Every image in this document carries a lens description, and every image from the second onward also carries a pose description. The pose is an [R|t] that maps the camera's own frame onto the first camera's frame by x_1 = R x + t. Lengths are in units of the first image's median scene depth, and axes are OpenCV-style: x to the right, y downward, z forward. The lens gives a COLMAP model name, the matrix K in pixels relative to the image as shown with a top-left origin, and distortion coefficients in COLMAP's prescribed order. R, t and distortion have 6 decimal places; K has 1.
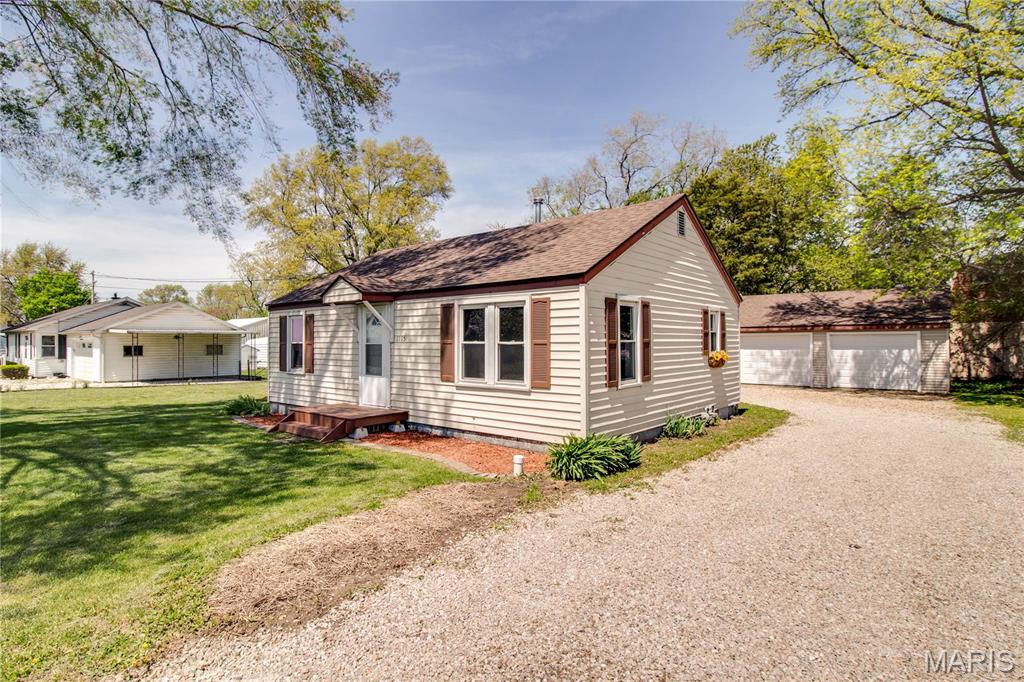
lens RADIAL K [[525.3, 0, 482.7], [0, 525.3, 341.1], [0, 0, 1]] dist [0.002447, 0.000140]
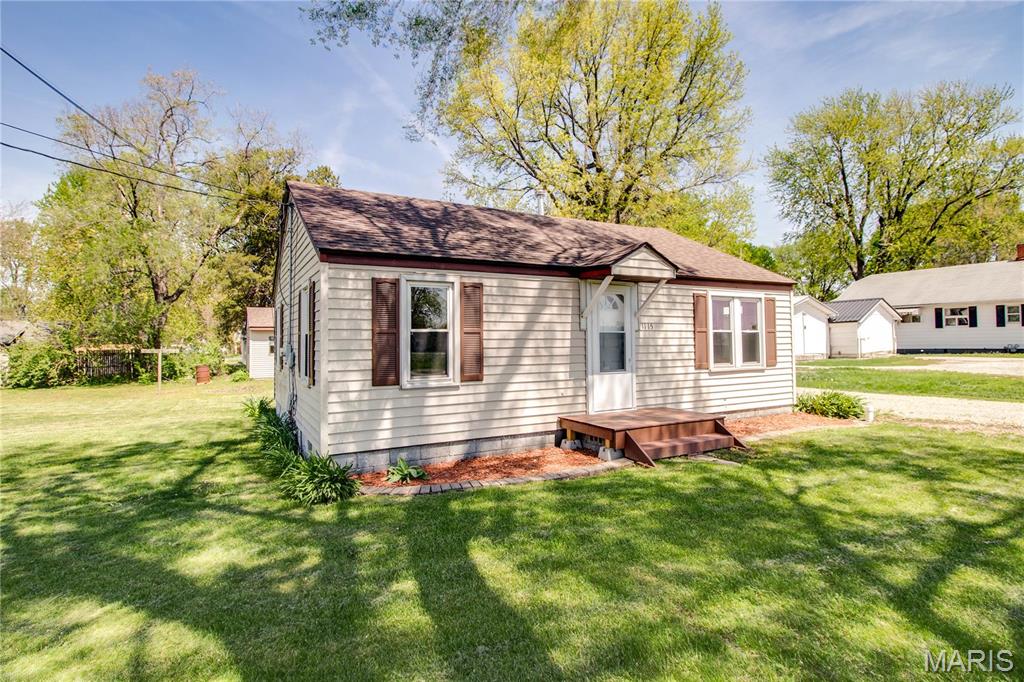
lens RADIAL K [[531.1, 0, 512.0], [0, 531.1, 341.0], [0, 0, 1]] dist [0.000362, -0.000136]
pose [[0.333456, 0.000194, 0.942766, -1.083764], [0.007947, 0.999964, -0.003016, 0.020983], [-0.942732, 0.008498, 0.333442, 0.932198]]
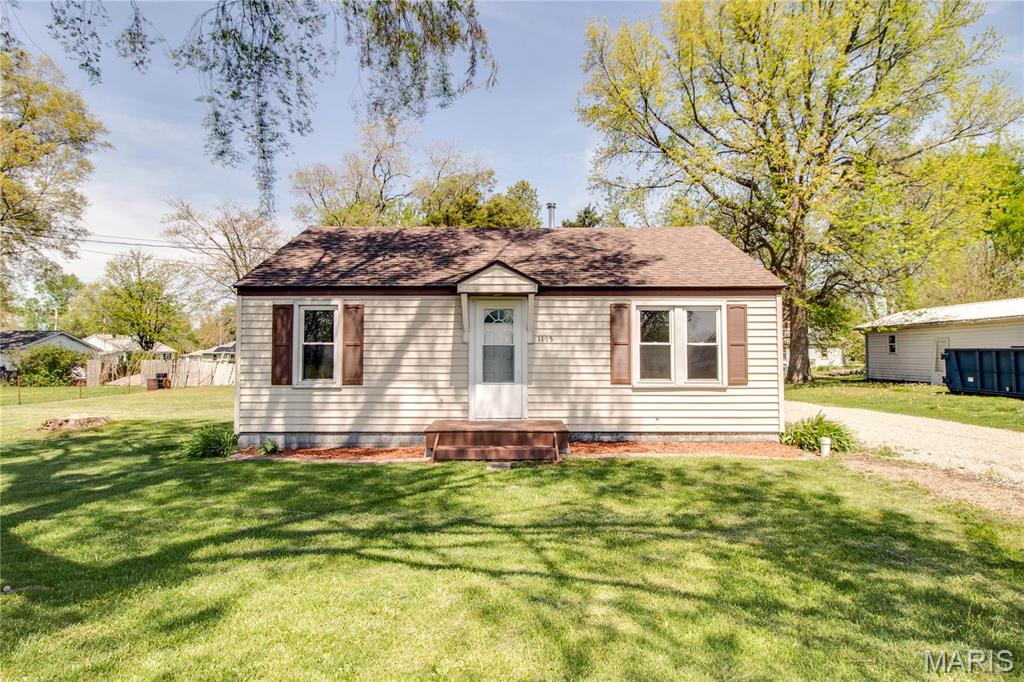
lens RADIAL K [[531.1, 0, 512.0], [0, 531.1, 341.0], [0, 0, 1]] dist [0.000362, -0.000136]
pose [[0.754831, 0.020956, 0.655584, -0.797947], [-0.003011, 0.999590, -0.028486, 0.024672], [-0.655912, 0.019528, 0.754584, 0.365358]]
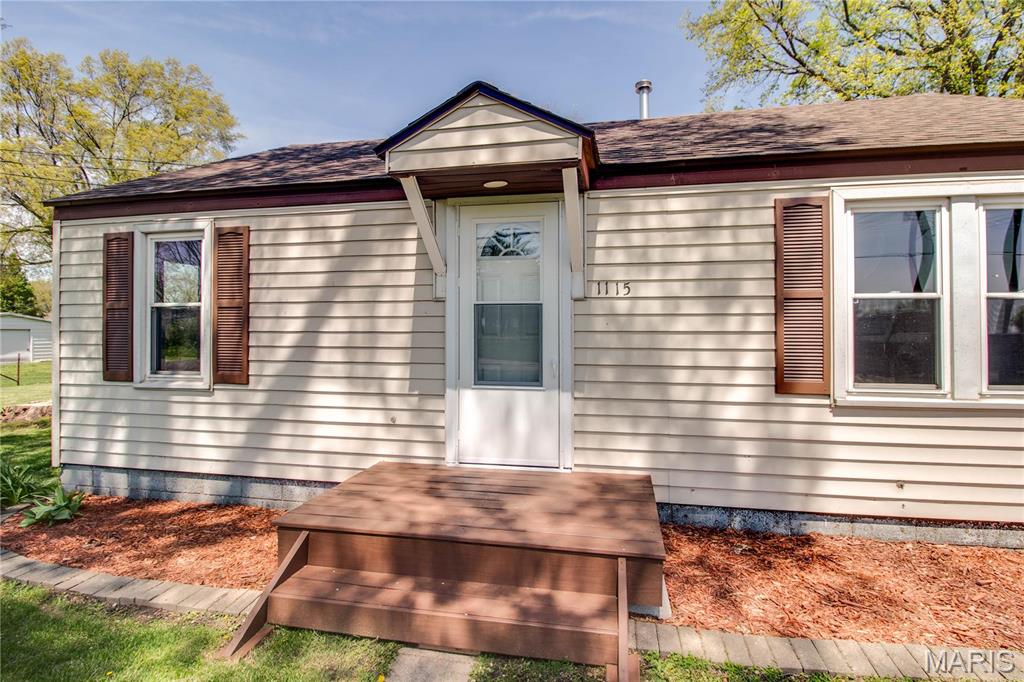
lens RADIAL K [[499.6, 0, 521.7], [0, 499.6, 330.5], [0, 0, 1]] dist [-0.000984, -0.012683]
pose [[0.867664, -0.000281, 0.497151, -0.402630], [-0.001464, 0.999994, 0.003119, 0.025724], [-0.497149, -0.003434, 0.867658, 0.725759]]
